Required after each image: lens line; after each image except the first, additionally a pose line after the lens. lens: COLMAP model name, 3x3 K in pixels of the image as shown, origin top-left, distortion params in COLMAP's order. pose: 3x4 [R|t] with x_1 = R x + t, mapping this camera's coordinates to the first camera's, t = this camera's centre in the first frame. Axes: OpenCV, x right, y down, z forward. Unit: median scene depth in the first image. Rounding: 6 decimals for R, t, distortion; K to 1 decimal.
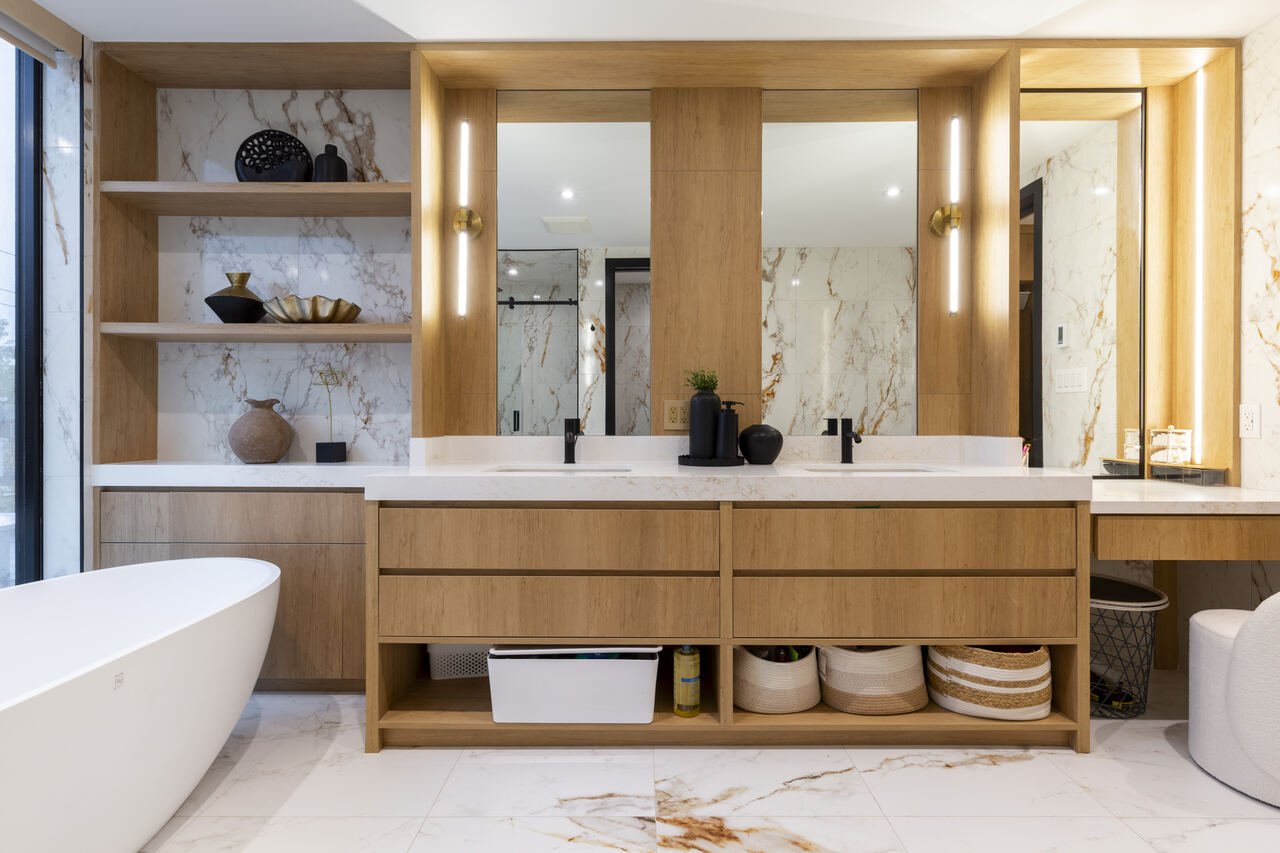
lens RADIAL K [[580.6, 0, 637.9], [0, 580.6, 418.3], [0, 0, 1]] dist [0.015975, -0.008987]
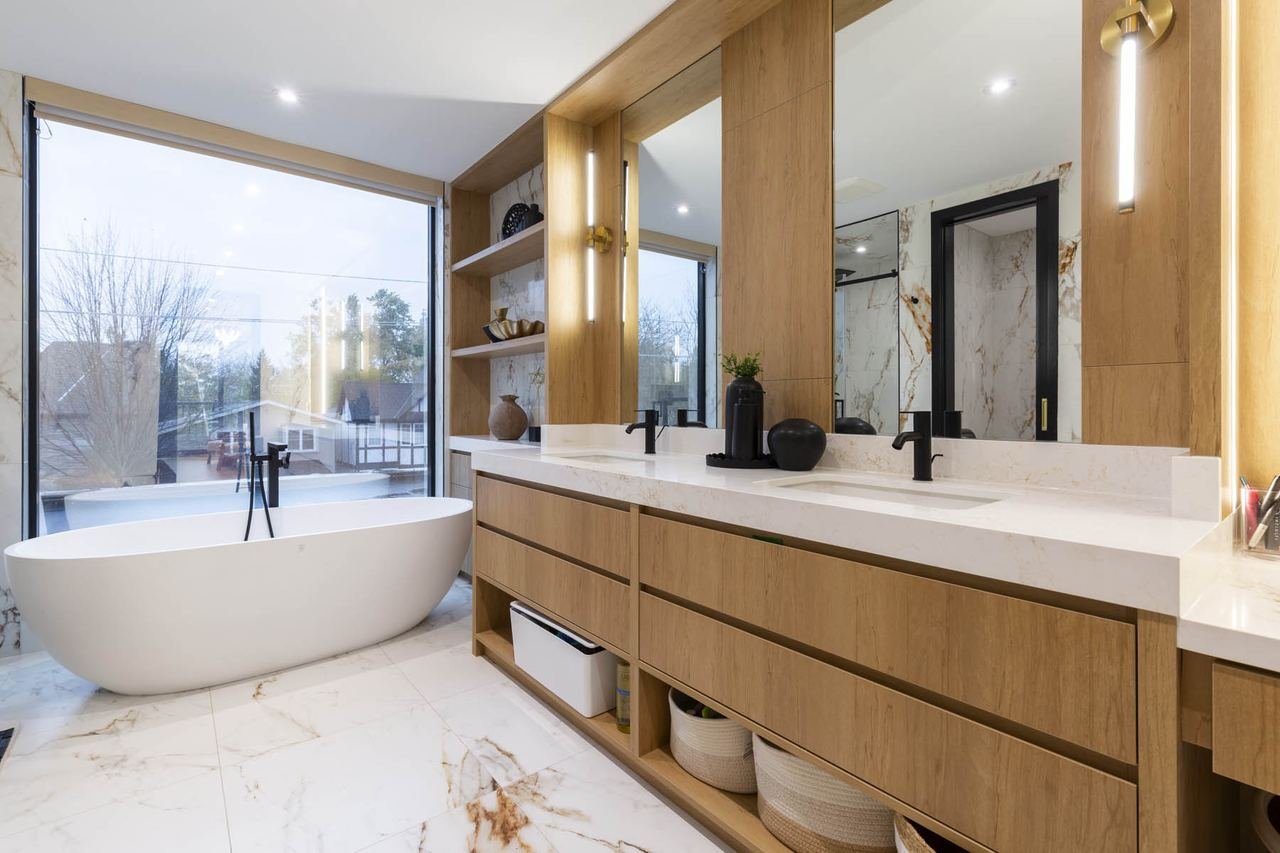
lens RADIAL K [[584.2, 0, 638.8], [0, 584.2, 406.4], [0, 0, 1]] dist [0.008249, 0.000492]
pose [[0.629828, 0.000771, -0.776734, 0.828059], [-0.002656, 0.999996, -0.001161, -0.005047], [0.776730, 0.002795, 0.629828, 0.429307]]
